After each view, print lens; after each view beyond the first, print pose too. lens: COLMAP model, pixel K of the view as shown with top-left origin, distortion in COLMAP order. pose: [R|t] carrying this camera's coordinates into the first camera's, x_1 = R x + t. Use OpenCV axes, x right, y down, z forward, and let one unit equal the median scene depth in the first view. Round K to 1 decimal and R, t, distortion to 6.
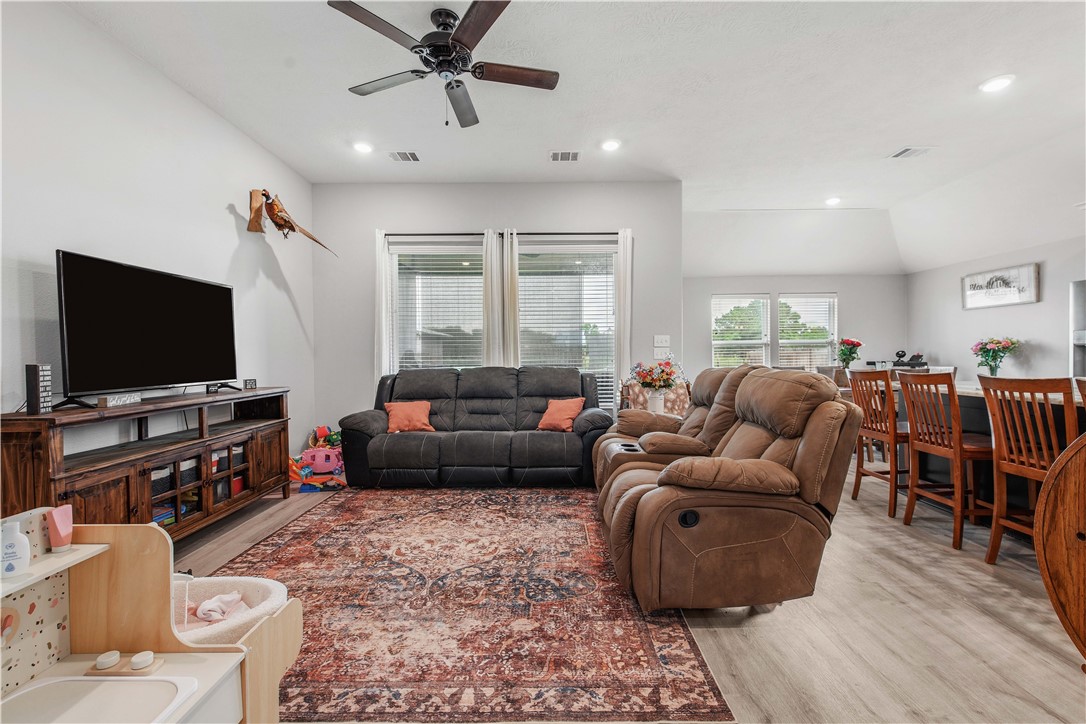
lens RADIAL K [[467.8, 0, 557.8], [0, 467.8, 361.6], [0, 0, 1]] dist [0.003762, -0.002212]
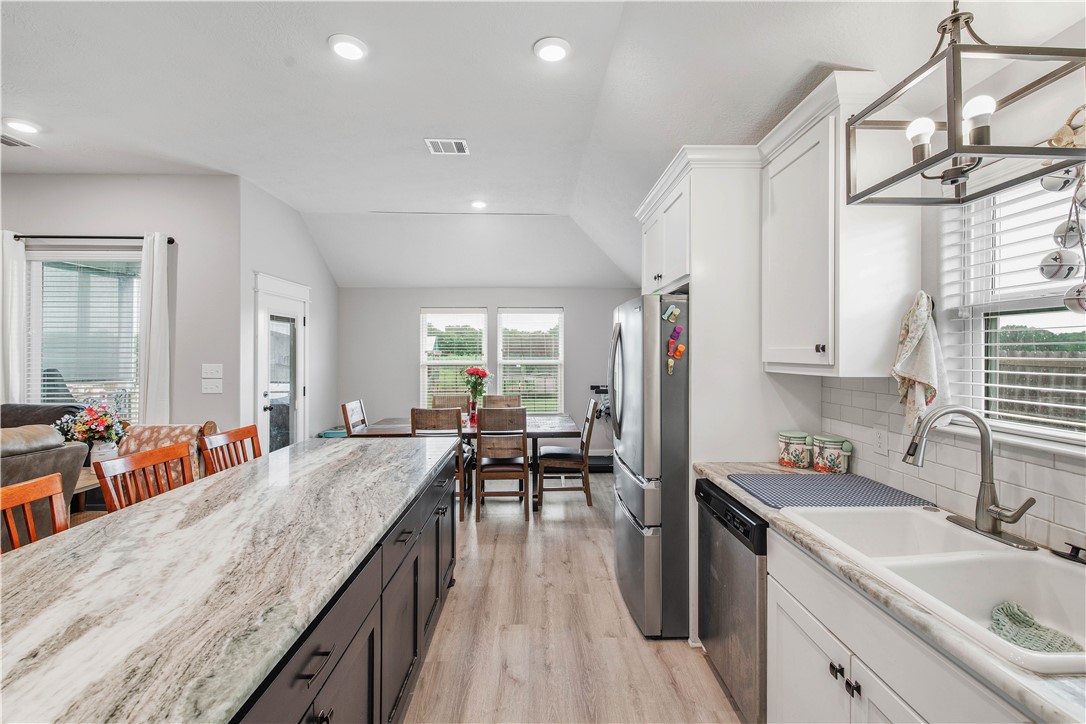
lens RADIAL K [[467.8, 0, 544.5], [0, 467.8, 353.6], [0, 0, 1]] dist [0.003762, -0.002212]
pose [[0.999653, 0.011150, 0.023875, 0.705003], [-0.010801, 0.999834, -0.014668, -0.060419], [-0.024035, 0.014405, 0.999607, 0.151912]]
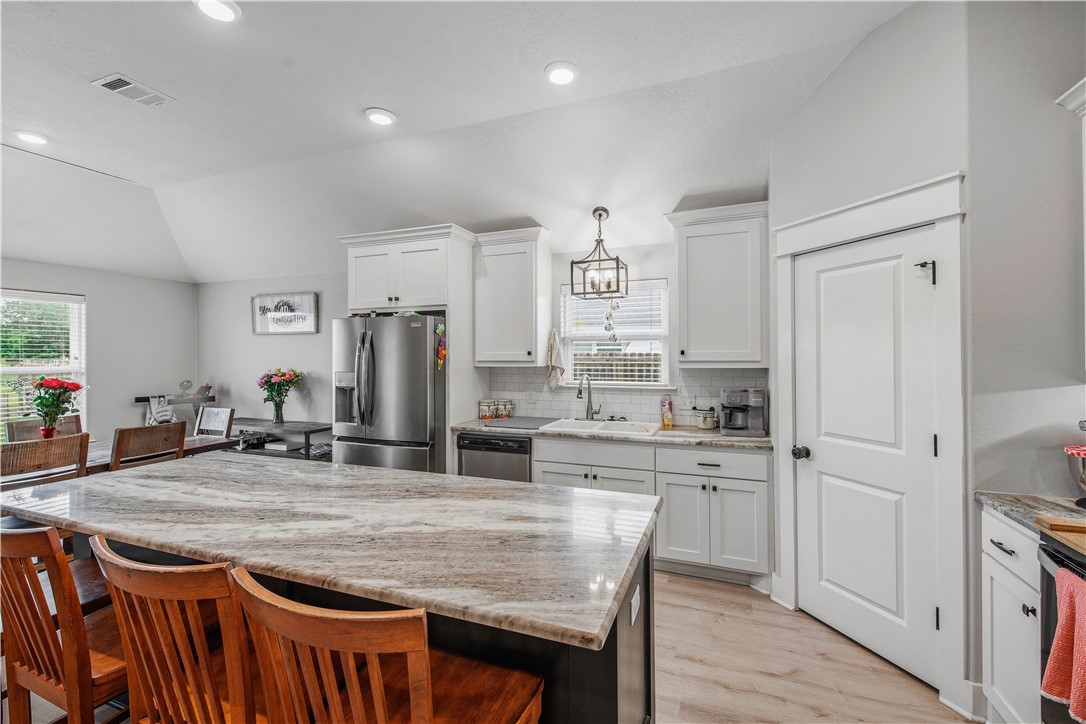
lens RADIAL K [[467.8, 0, 543.8], [0, 467.8, 355.8], [0, 0, 1]] dist [0.003762, -0.002212]
pose [[0.371418, 0.007488, 0.928436, 0.291689], [0.013851, 0.999812, -0.013604, -0.057577], [-0.928363, 0.017912, 0.371244, 0.202802]]
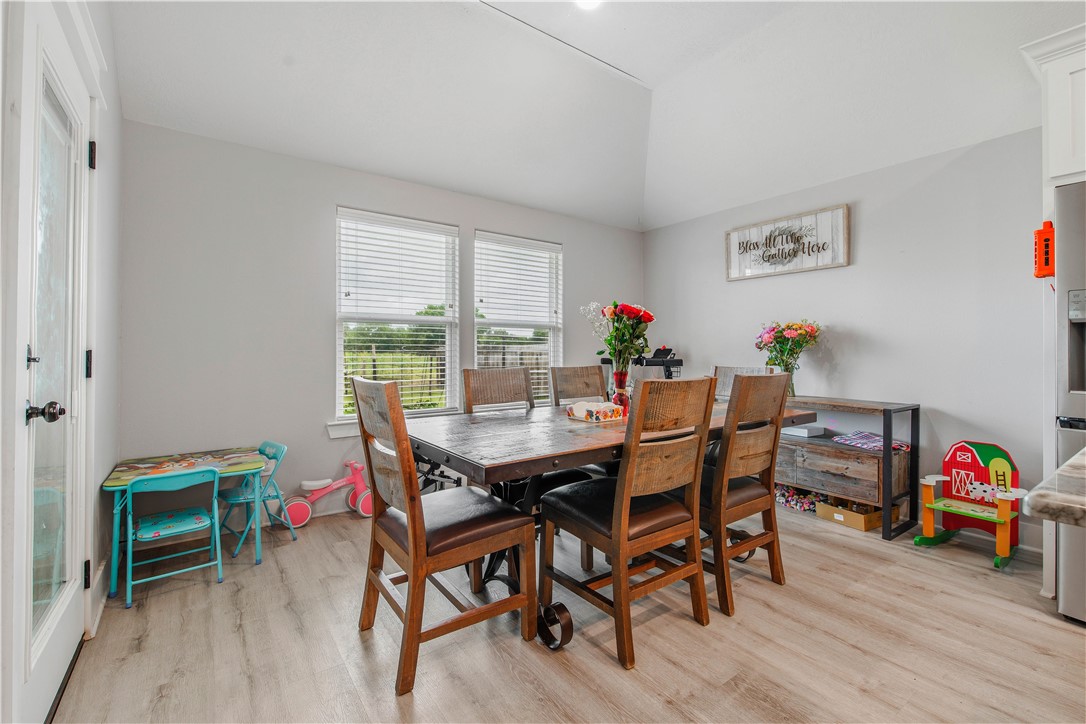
lens RADIAL K [[467.8, 0, 541.4], [0, 467.8, 357.9], [0, 0, 1]] dist [0.003762, -0.002212]
pose [[0.816406, 0.008437, 0.577417, 0.296257], [-0.006137, 0.999964, -0.005933, 0.005195], [-0.577446, 0.001300, 0.816428, 0.679780]]
